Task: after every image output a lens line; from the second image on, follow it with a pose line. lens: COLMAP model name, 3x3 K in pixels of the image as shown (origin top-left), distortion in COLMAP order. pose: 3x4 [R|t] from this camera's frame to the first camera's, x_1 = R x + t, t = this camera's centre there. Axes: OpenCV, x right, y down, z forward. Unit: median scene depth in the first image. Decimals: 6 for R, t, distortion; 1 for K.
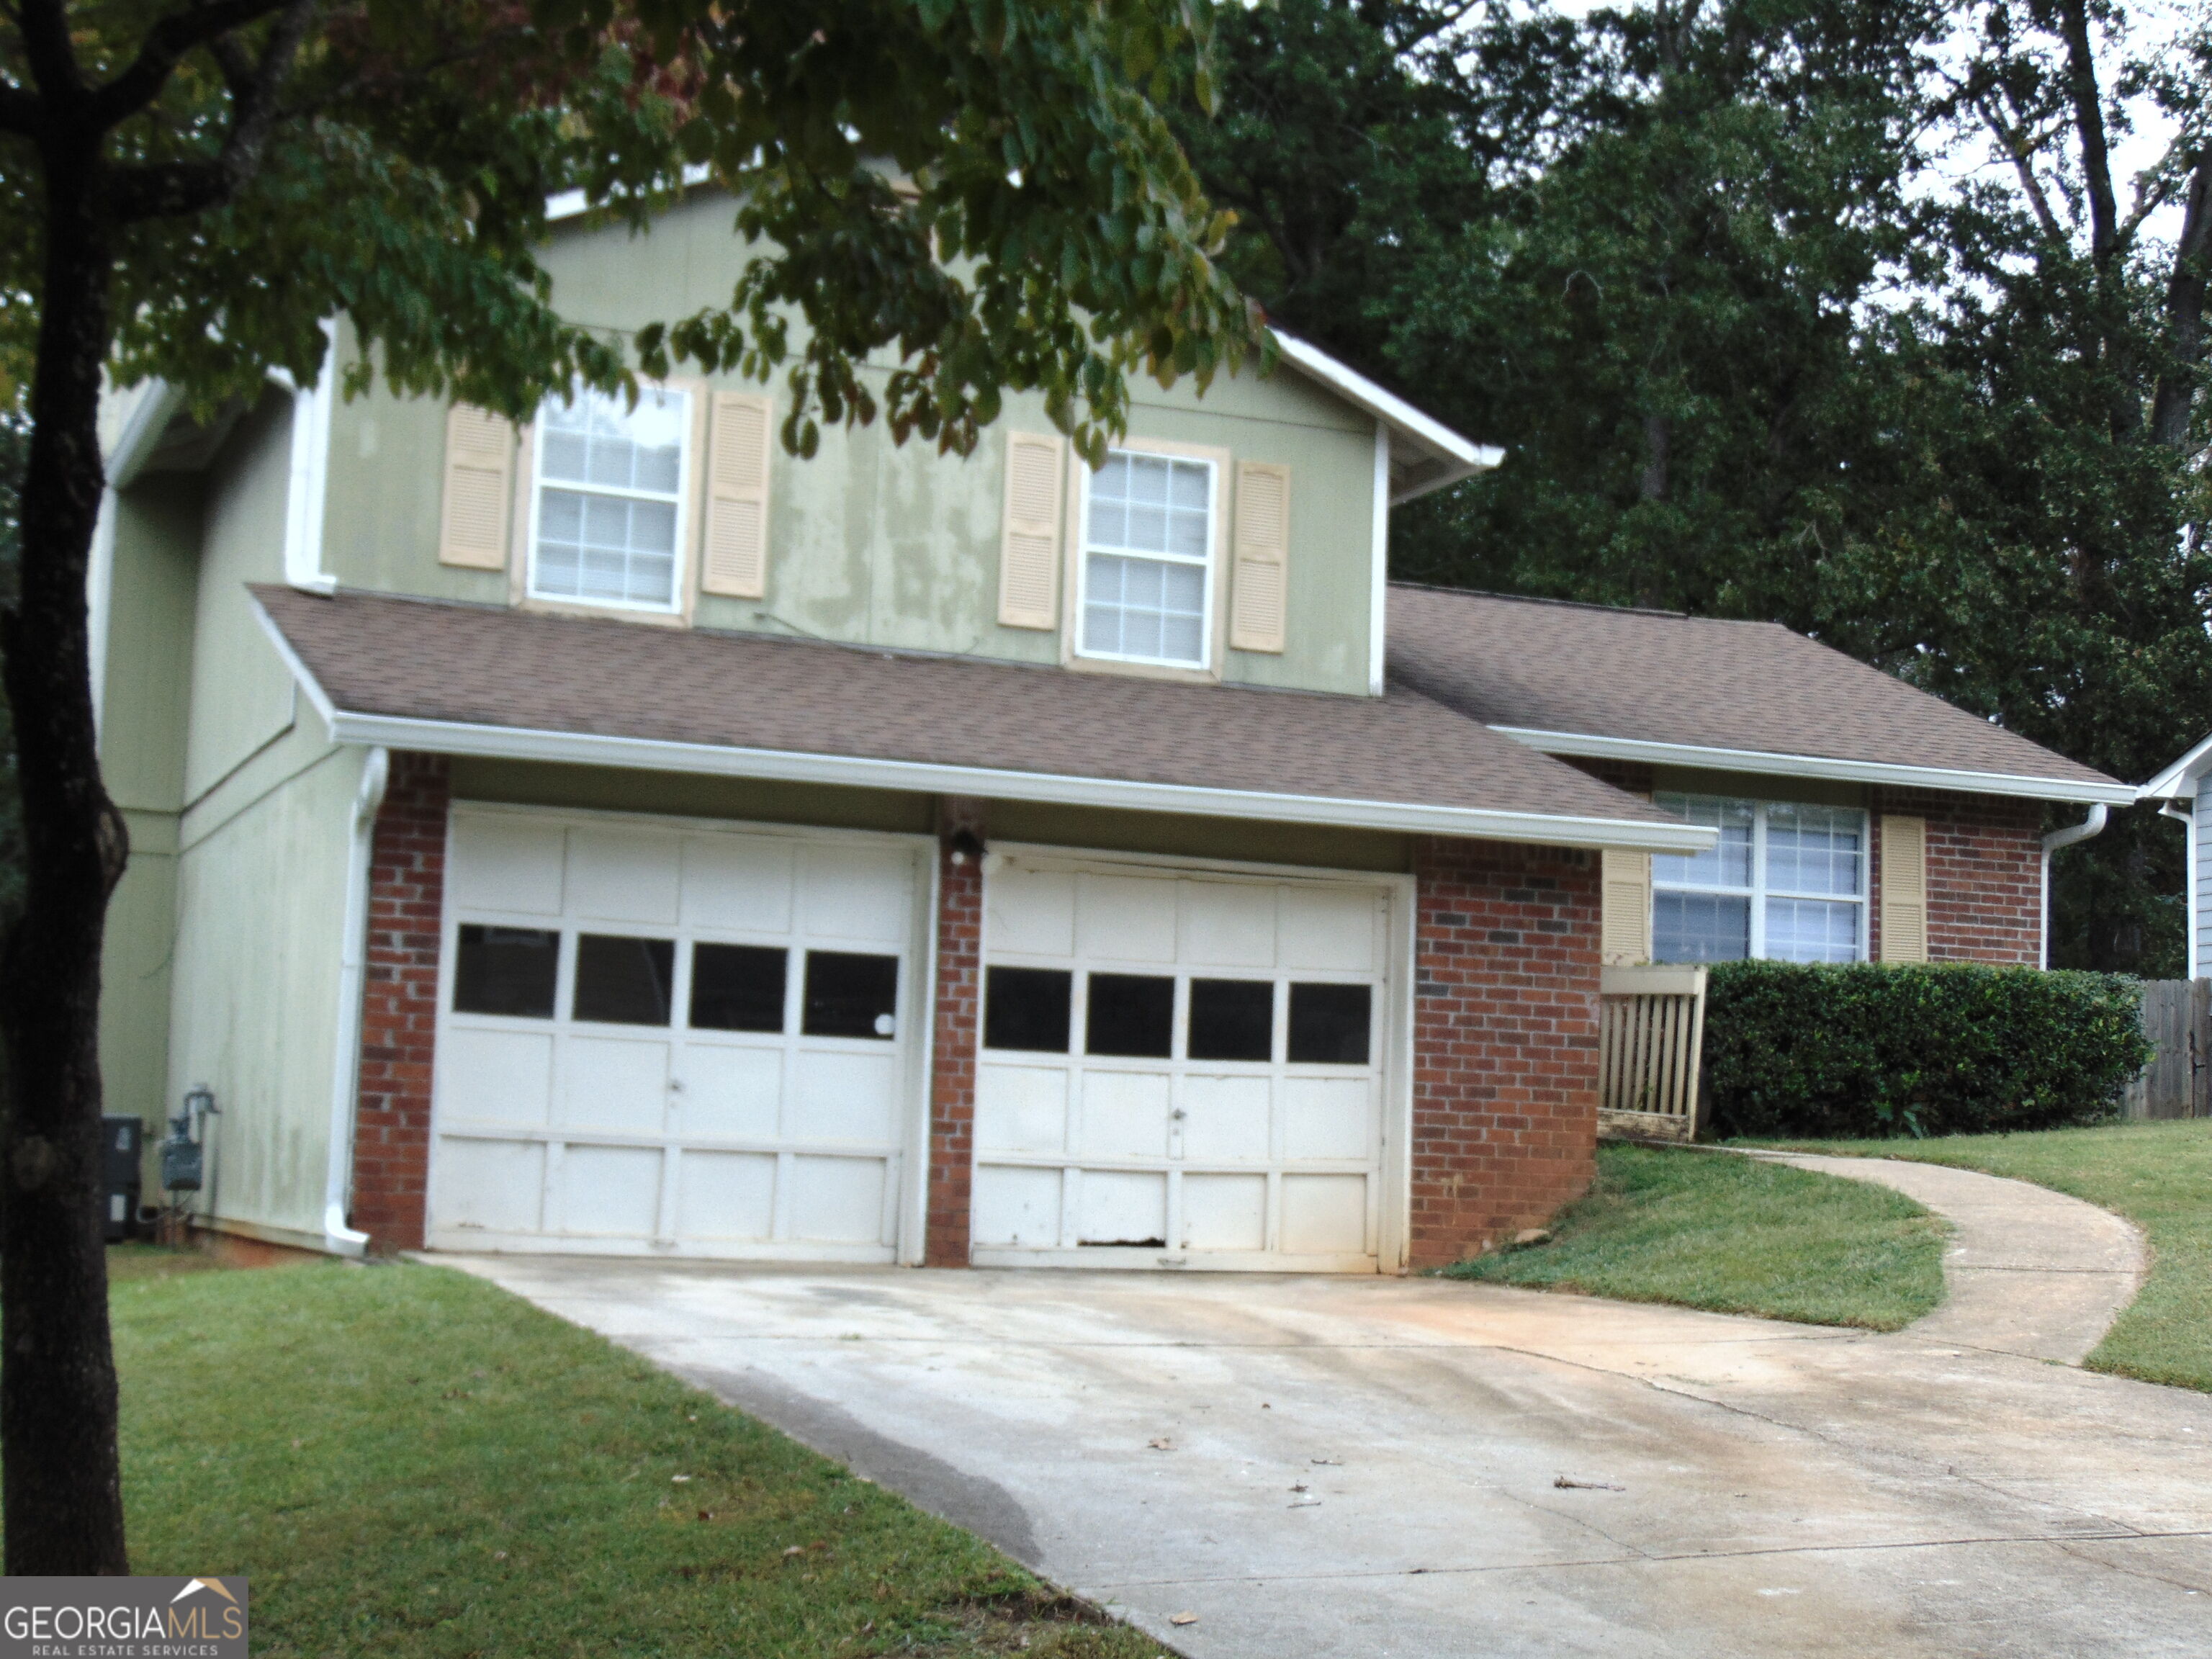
lens RADIAL K [[3179.2, 0, 1101.2], [0, 3179.2, 838.4], [0, 0, 1]] dist [0.007163, 0.000000]
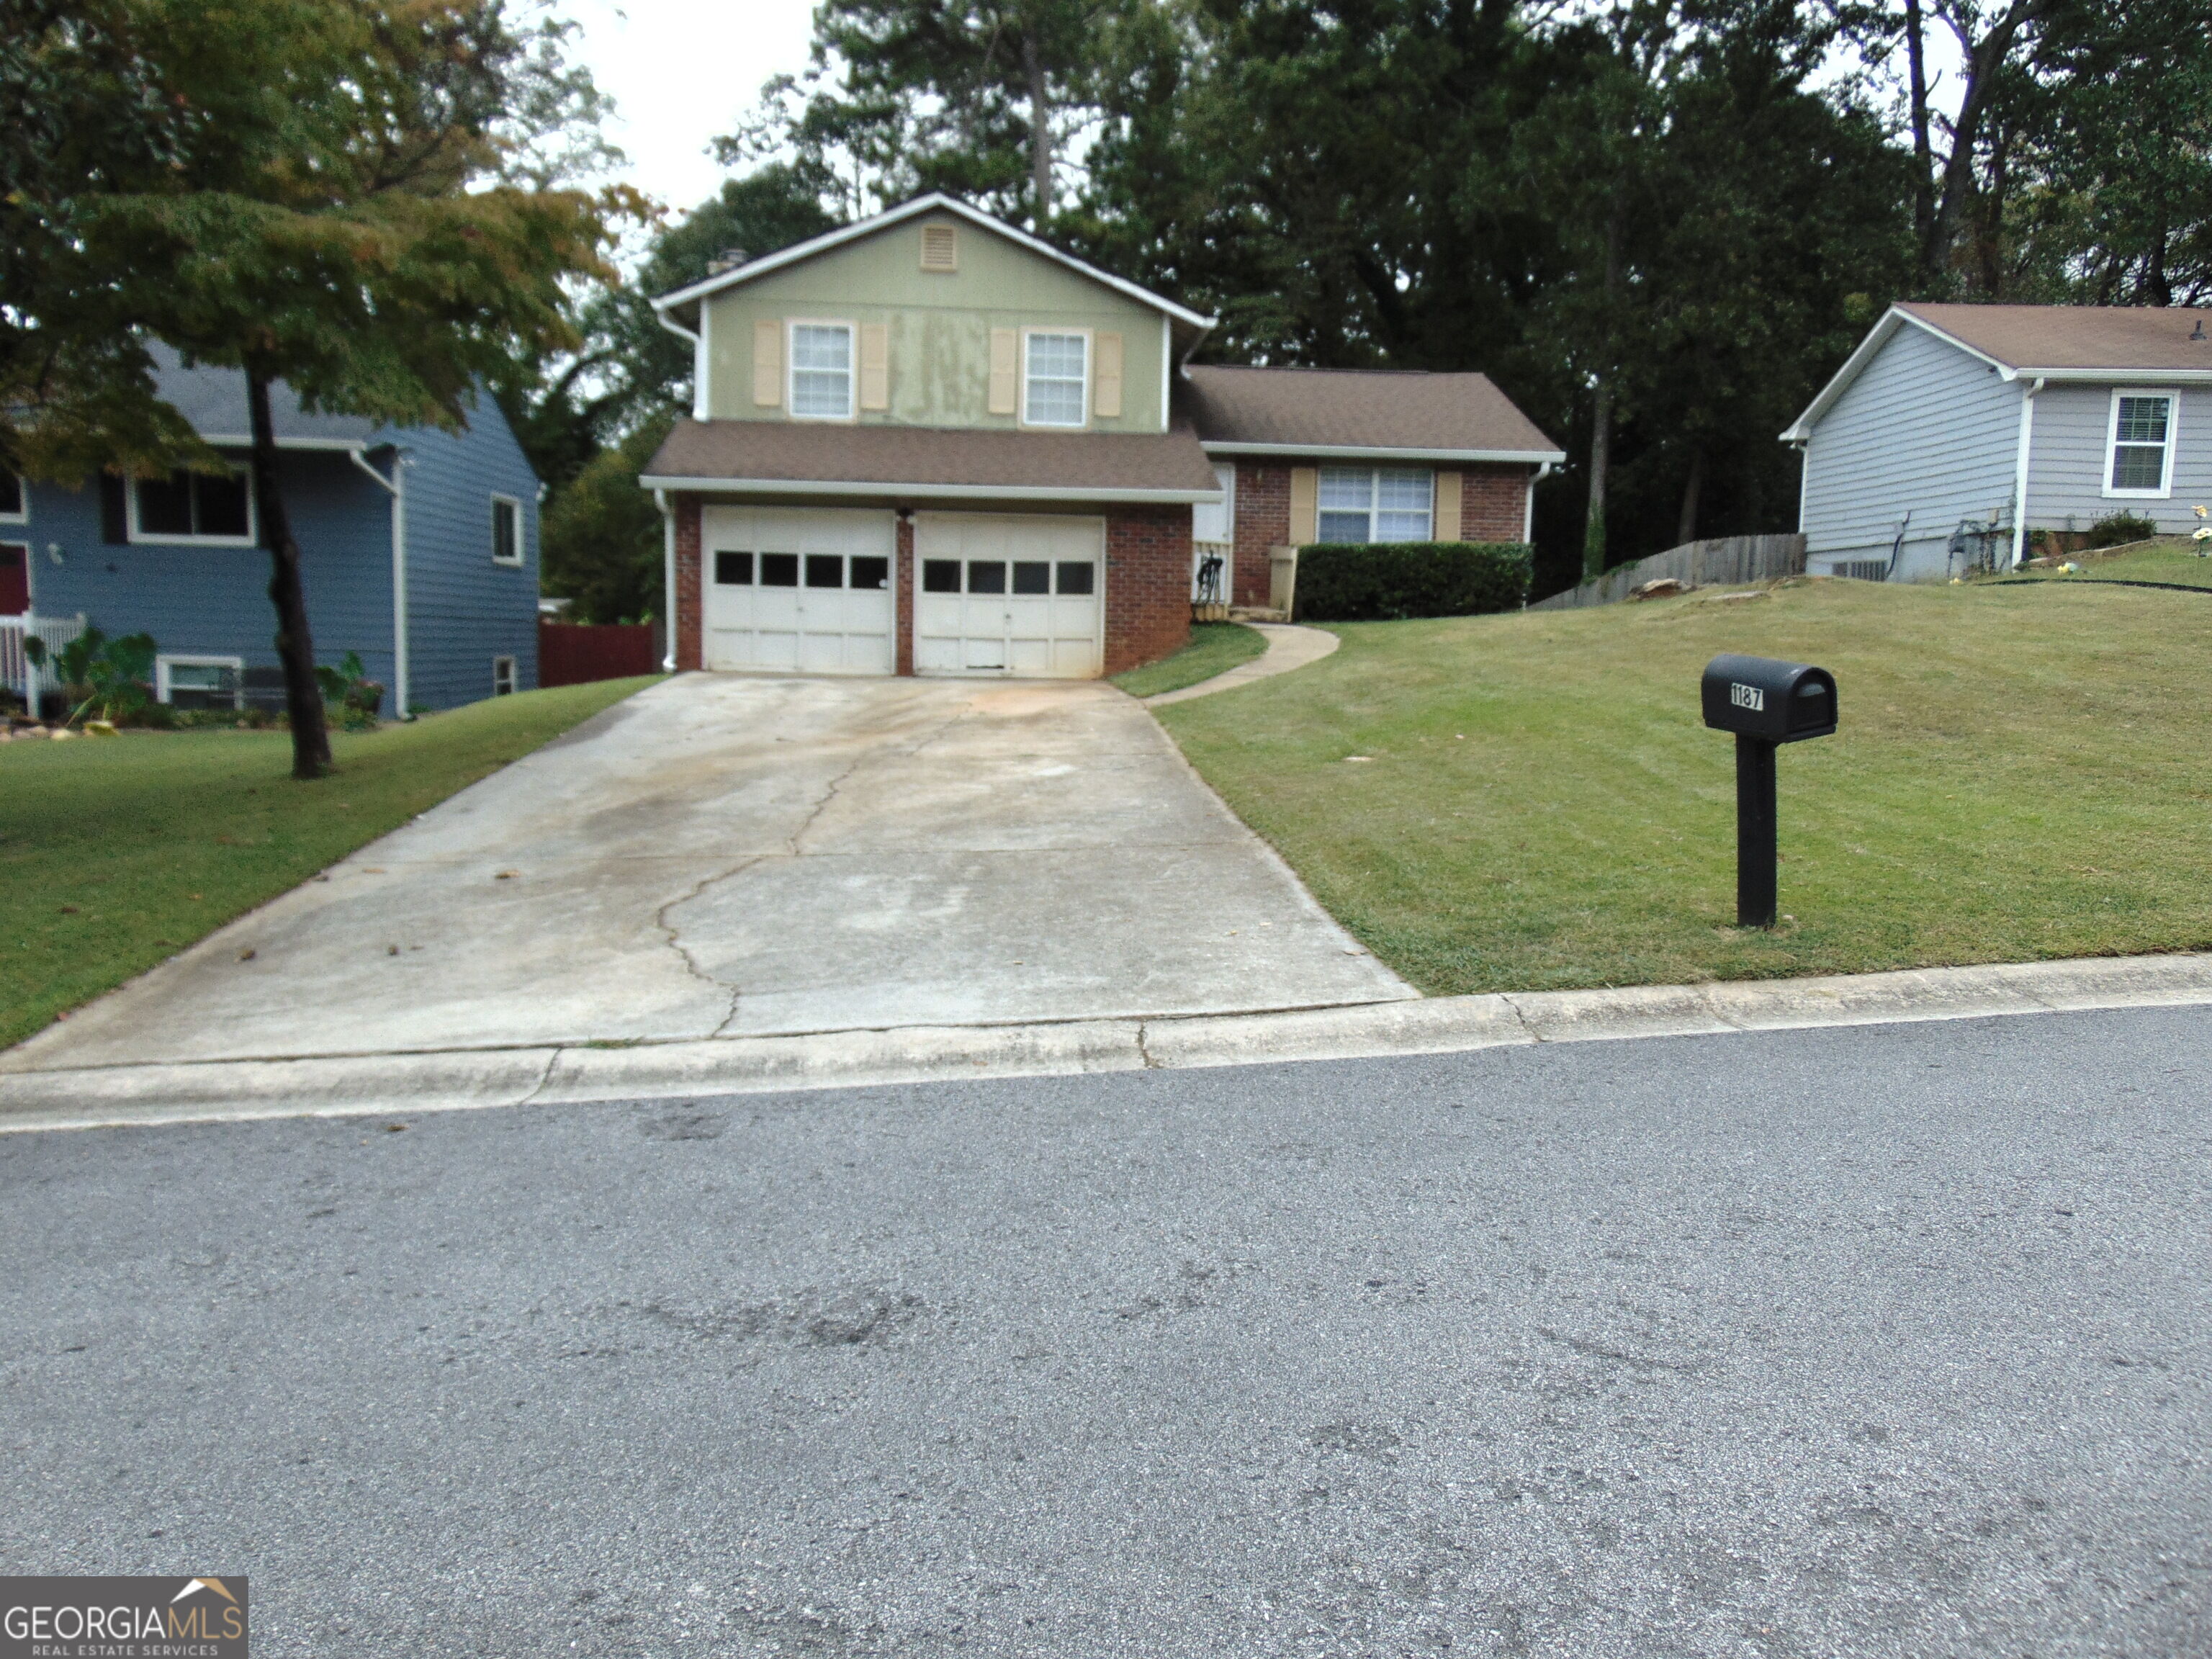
lens RADIAL K [[1662.2, 0, 1113.4], [0, 1662.2, 841.2], [0, 0, 1]] dist [-0.028128, 0.064154]
pose [[0.950197, 0.024966, -0.310648, 0.488419], [0.044182, 0.975927, 0.213576, -0.016139], [0.308502, -0.216664, 0.926220, -0.223864]]
